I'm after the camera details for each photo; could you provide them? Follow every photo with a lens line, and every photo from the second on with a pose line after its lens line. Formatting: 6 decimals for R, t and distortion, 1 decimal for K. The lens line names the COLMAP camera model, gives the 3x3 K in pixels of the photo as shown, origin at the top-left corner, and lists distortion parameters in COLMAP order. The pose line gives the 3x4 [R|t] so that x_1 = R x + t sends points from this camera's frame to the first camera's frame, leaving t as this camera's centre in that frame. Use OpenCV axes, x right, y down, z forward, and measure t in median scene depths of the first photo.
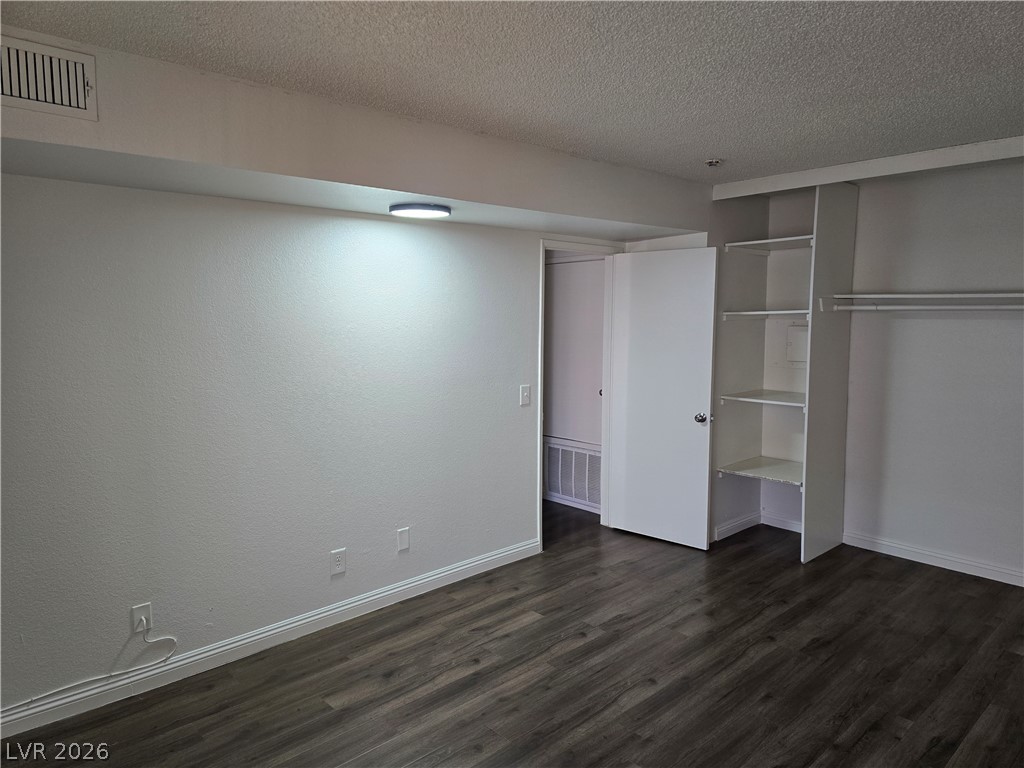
lens RADIAL K [[688.4, 0, 515.6], [0, 688.4, 380.5], [0, 0, 1]] dist [0.053104, -0.050212]
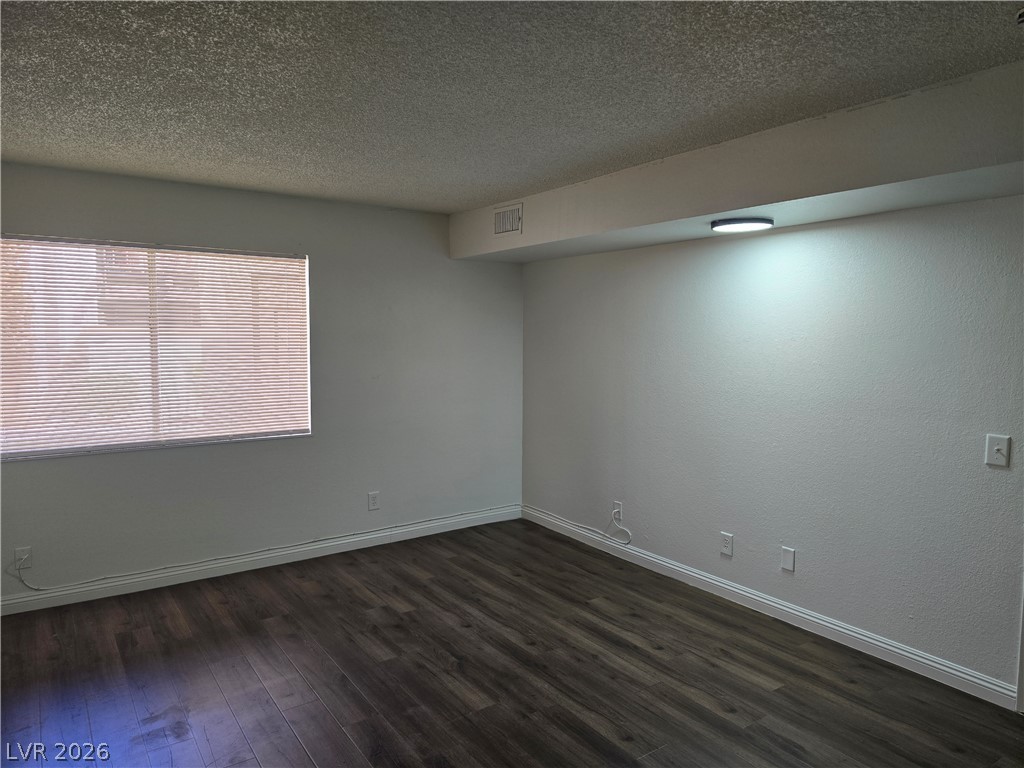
lens RADIAL K [[688.4, 0, 514.0], [0, 688.4, 384.2], [0, 0, 1]] dist [0.053104, -0.050212]
pose [[-0.145448, 0.083312, -0.985852, 0.930045], [-0.099764, 0.990134, 0.098392, -0.077386], [0.984323, 0.112663, -0.135702, 0.817117]]
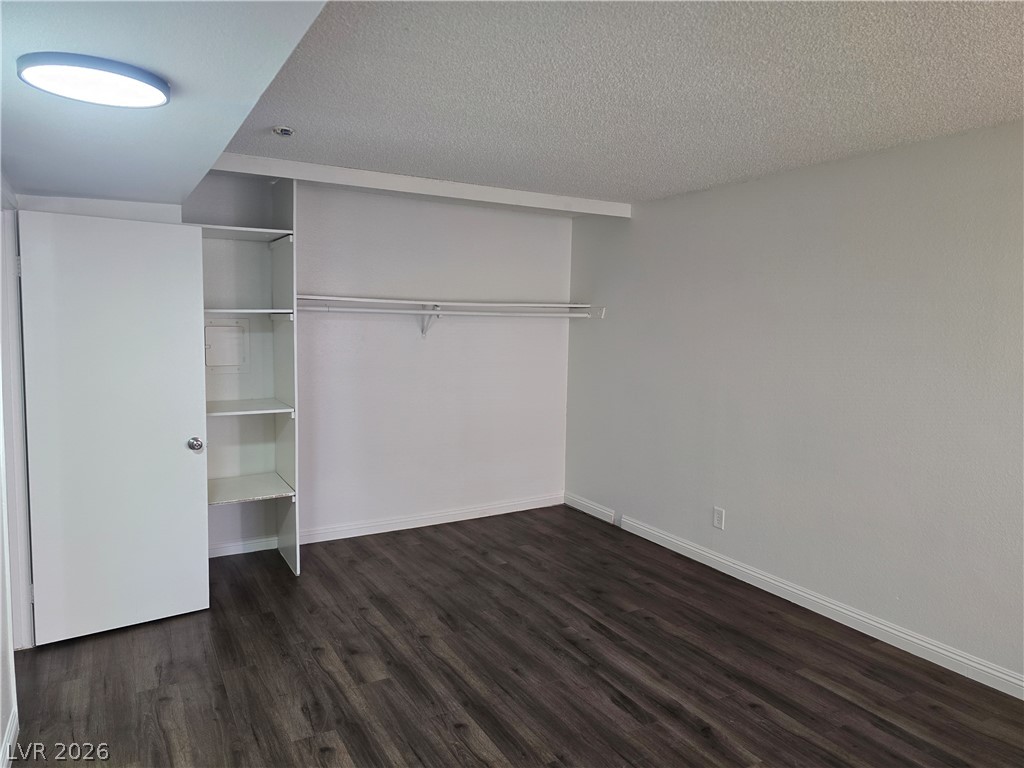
lens RADIAL K [[688.4, 0, 517.8], [0, 688.4, 377.4], [0, 0, 1]] dist [0.053104, -0.050212]
pose [[0.218561, -0.078913, 0.972627, -0.547239], [0.079769, 0.994834, 0.062789, -0.055287], [-0.972557, 0.063862, 0.223727, 0.616958]]
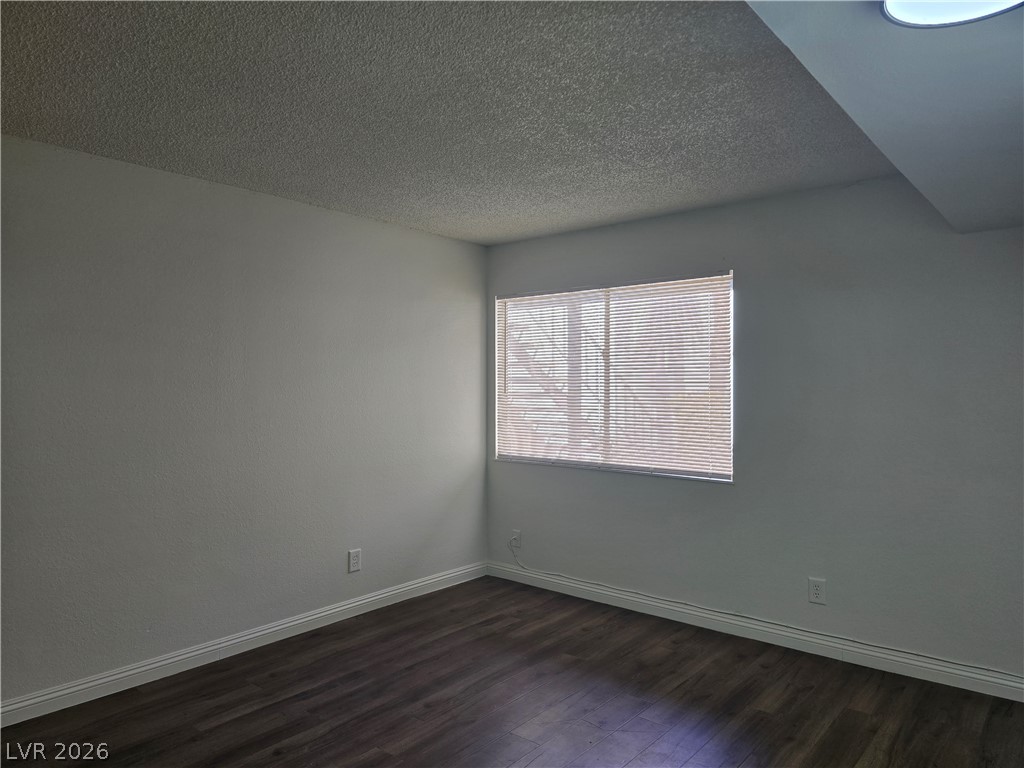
lens RADIAL K [[688.4, 0, 513.7], [0, 688.4, 377.7], [0, 0, 1]] dist [0.053104, -0.050212]
pose [[-0.992096, 0.002379, -0.125458, 0.140258], [-0.008522, 0.996235, 0.086277, -0.070116], [0.125191, 0.086664, -0.988340, 1.318988]]
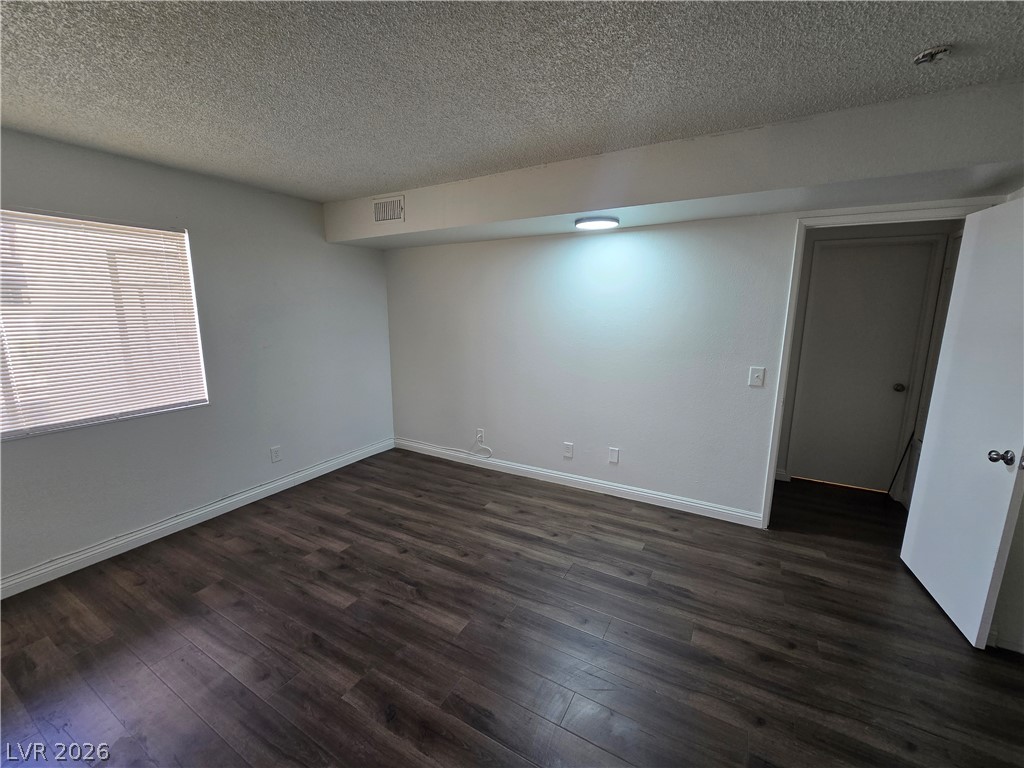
lens RADIAL K [[421.0, 0, 511.2], [0, 421.0, 382.1], [0, 0, 1]] dist [-0.003851, -0.000077]
pose [[0.291722, 0.174905, -0.940376, 0.655041], [-0.093229, 0.983657, 0.154034, -0.044054], [0.951949, 0.042735, 0.303261, 0.580742]]
